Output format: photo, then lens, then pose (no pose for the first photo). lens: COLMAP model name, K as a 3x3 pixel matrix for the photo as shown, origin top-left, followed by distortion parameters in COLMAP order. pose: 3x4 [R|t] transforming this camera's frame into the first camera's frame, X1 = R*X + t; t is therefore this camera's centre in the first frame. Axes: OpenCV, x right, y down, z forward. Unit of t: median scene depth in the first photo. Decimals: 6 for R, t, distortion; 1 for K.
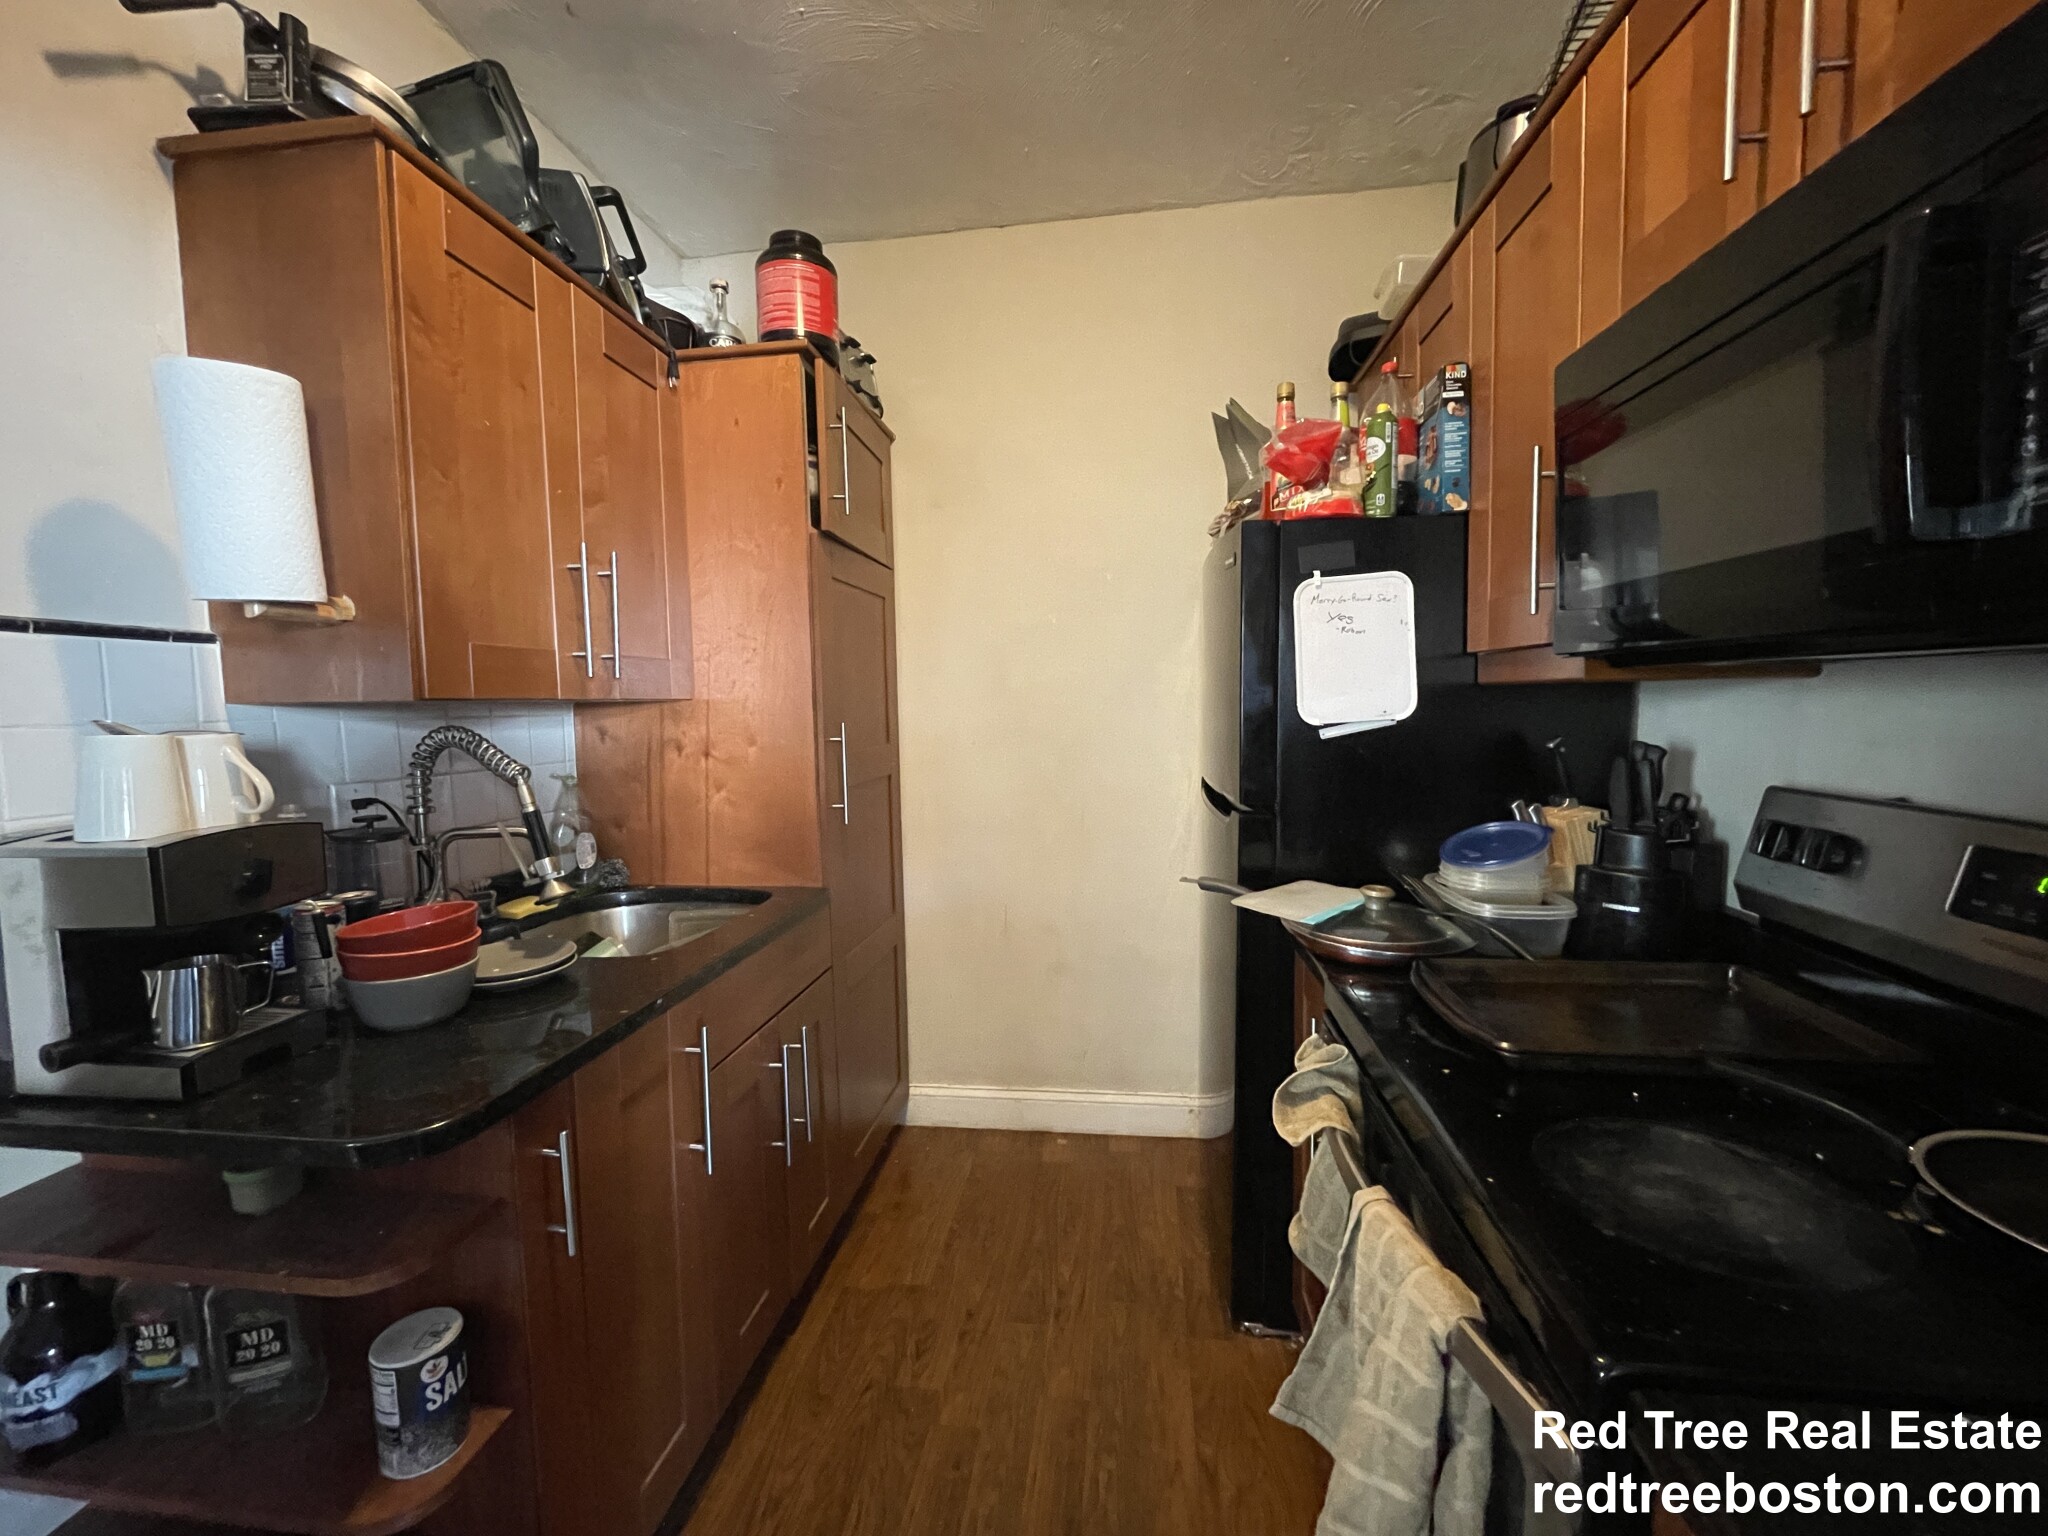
lens RADIAL K [[830.0, 0, 1020.2], [0, 830.0, 767.0], [0, 0, 1]] dist [-0.009264, 0.000365]
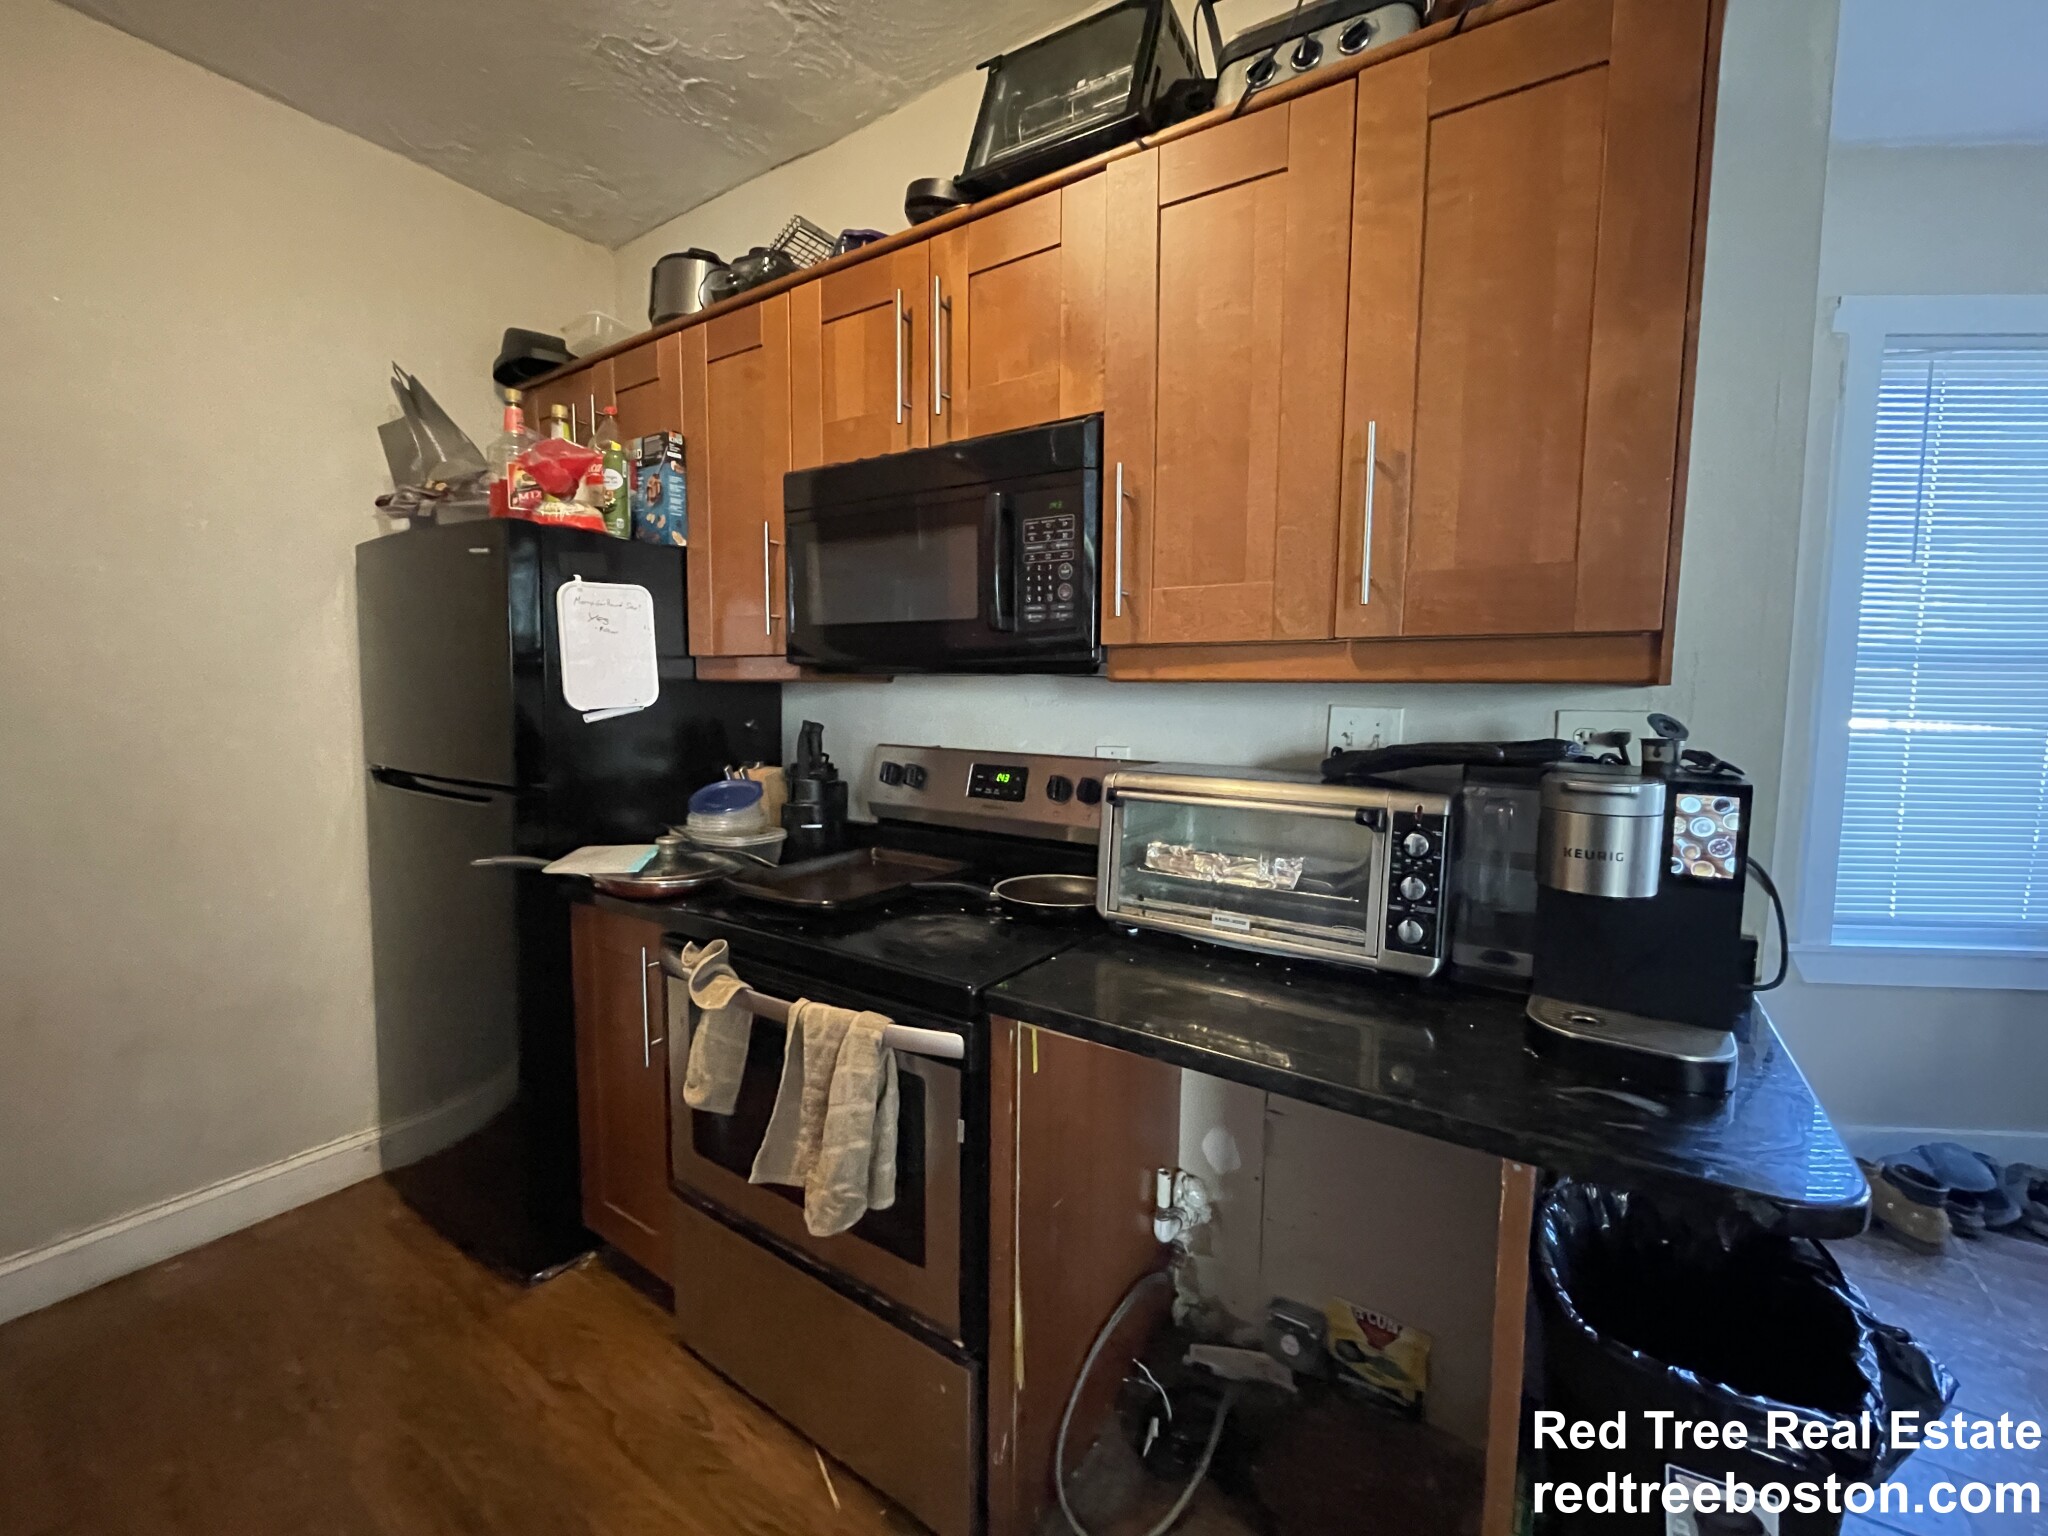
lens RADIAL K [[830.0, 0, 1020.2], [0, 830.0, 767.0], [0, 0, 1]] dist [-0.009264, 0.000365]
pose [[0.441541, -0.056060, 0.895488, -0.425251], [0.049525, 0.998047, 0.038061, 0.014814], [-0.895873, 0.027543, 0.443455, -0.048310]]
